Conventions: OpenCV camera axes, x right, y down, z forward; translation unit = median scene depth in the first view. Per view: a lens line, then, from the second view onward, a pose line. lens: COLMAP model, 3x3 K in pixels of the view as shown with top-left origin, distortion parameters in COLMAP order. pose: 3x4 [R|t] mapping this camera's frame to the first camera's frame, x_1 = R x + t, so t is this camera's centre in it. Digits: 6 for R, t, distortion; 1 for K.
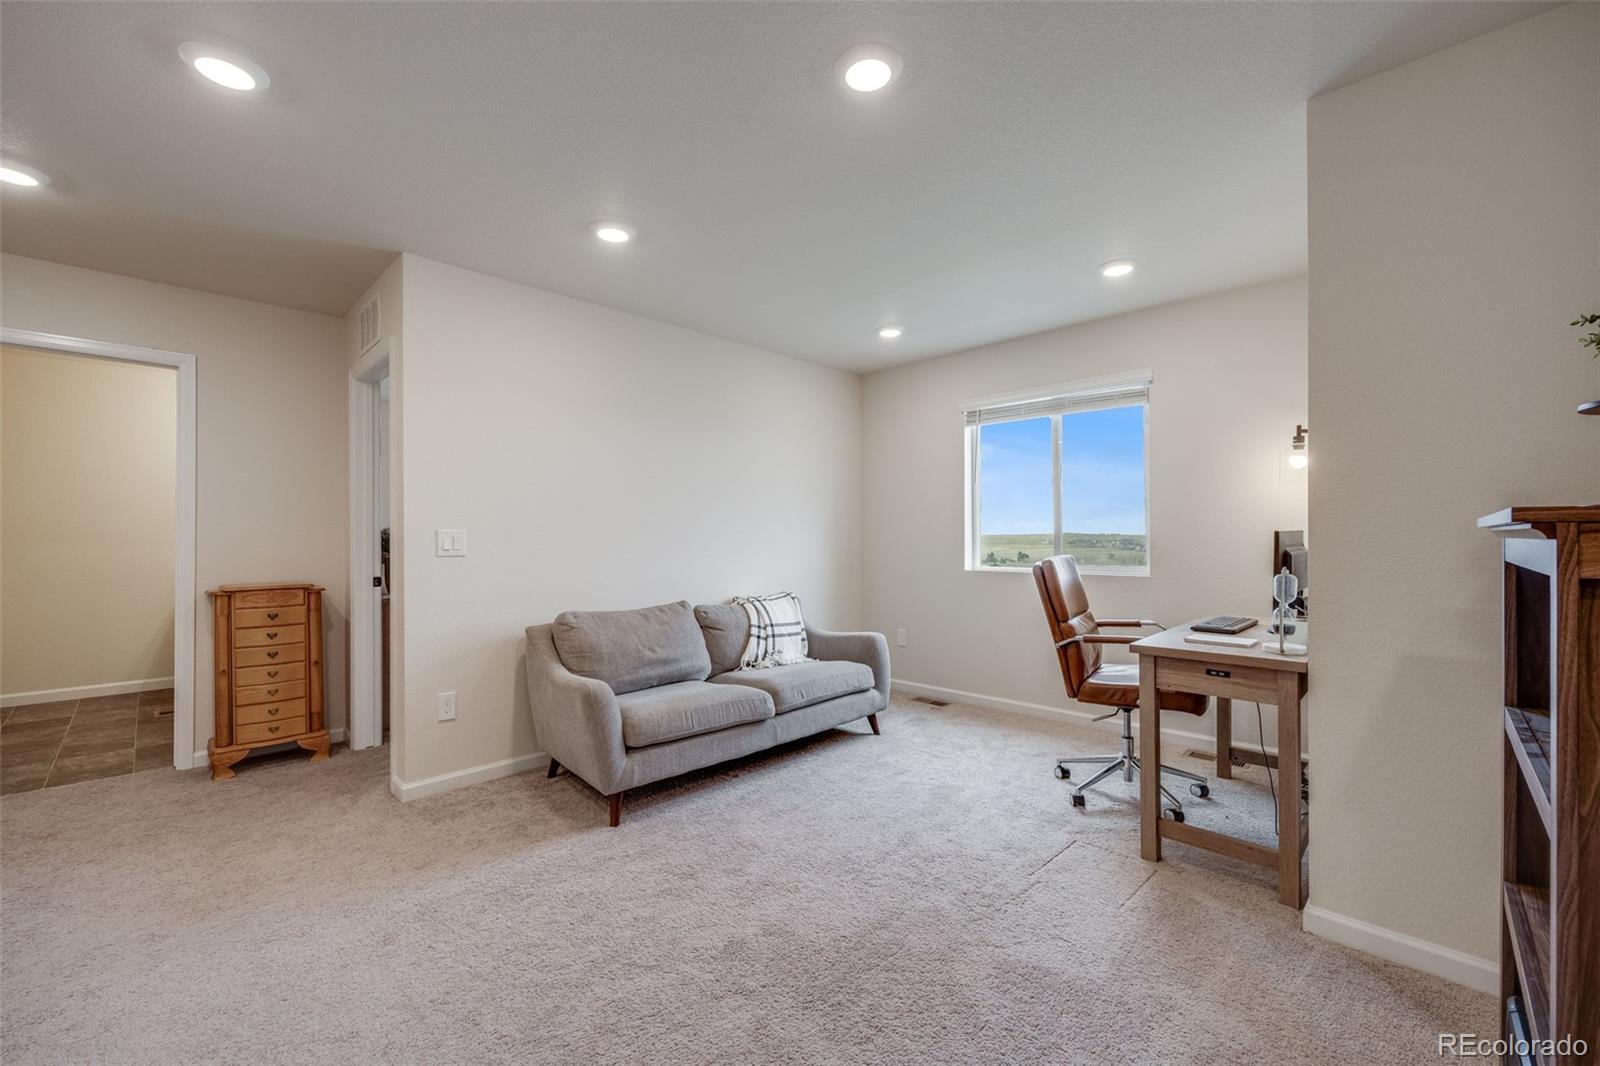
lens RADIAL K [[654.5, 0, 800.0], [0, 654.5, 533.0], [0, 0, 1]] dist [-0.001643, -0.000176]
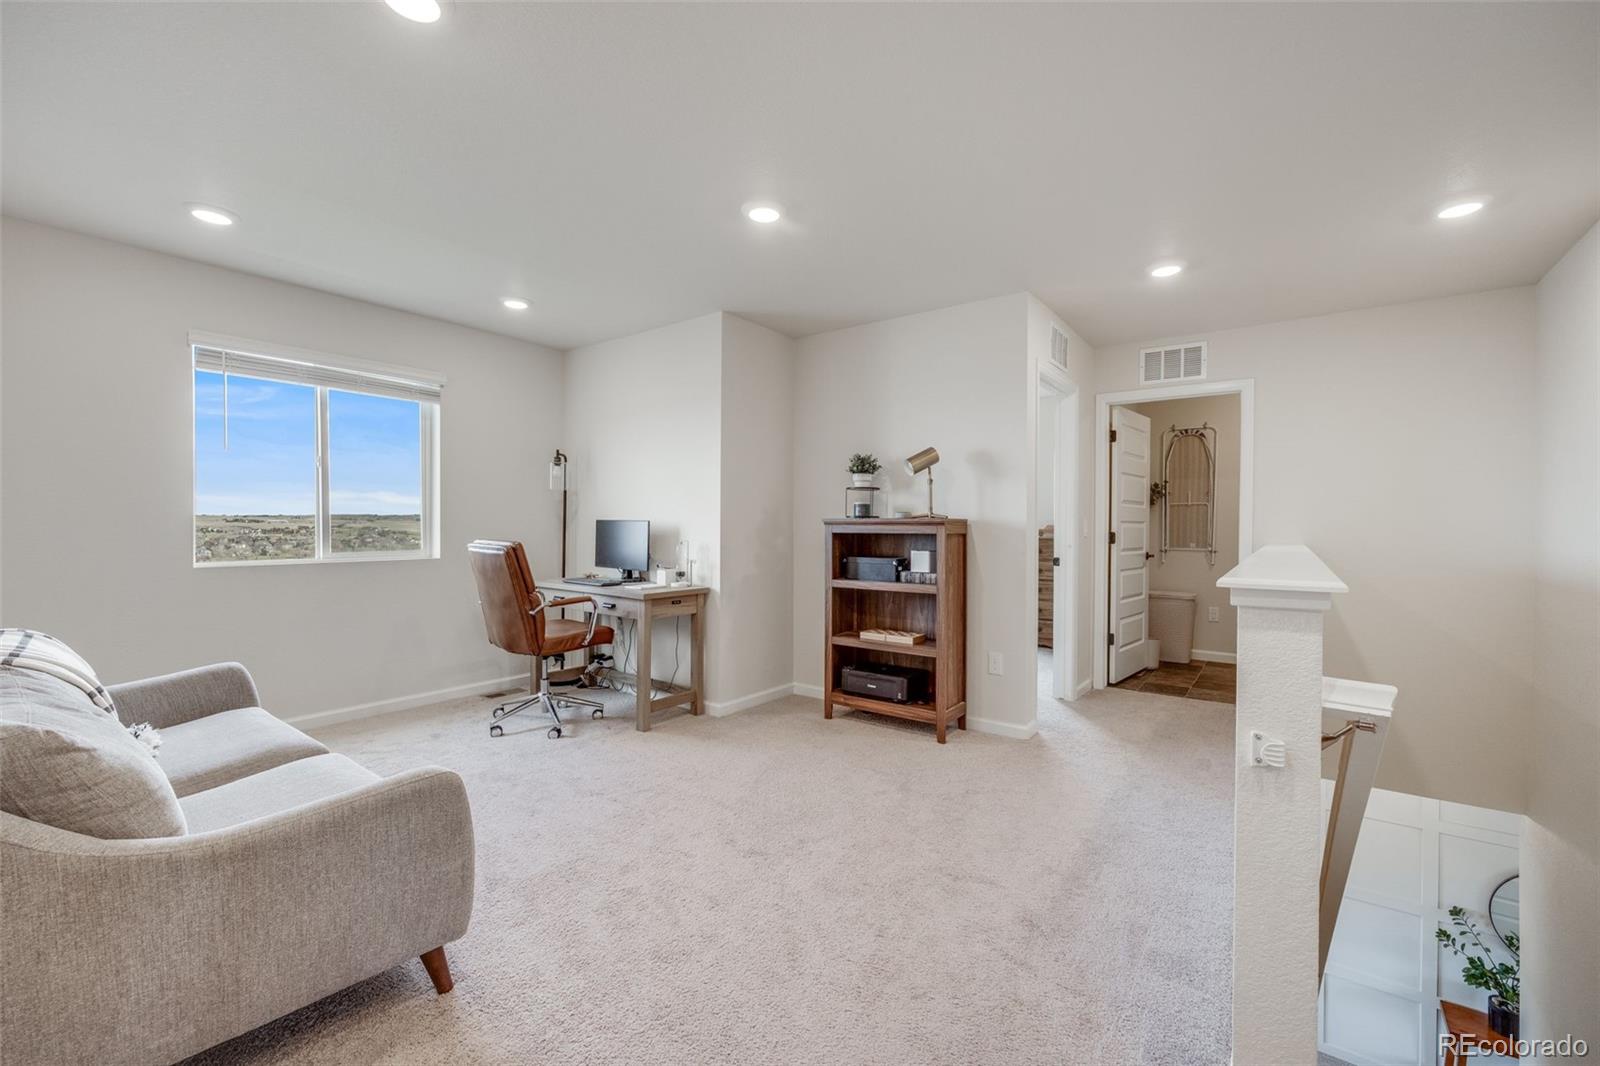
lens RADIAL K [[654.5, 0, 800.0], [0, 654.5, 533.0], [0, 0, 1]] dist [-0.001643, -0.000176]
pose [[-0.137108, -0.010363, 0.990502, -0.853922], [-0.010507, 0.999904, 0.009007, 0.007209], [-0.990500, -0.009172, -0.137203, 0.690212]]
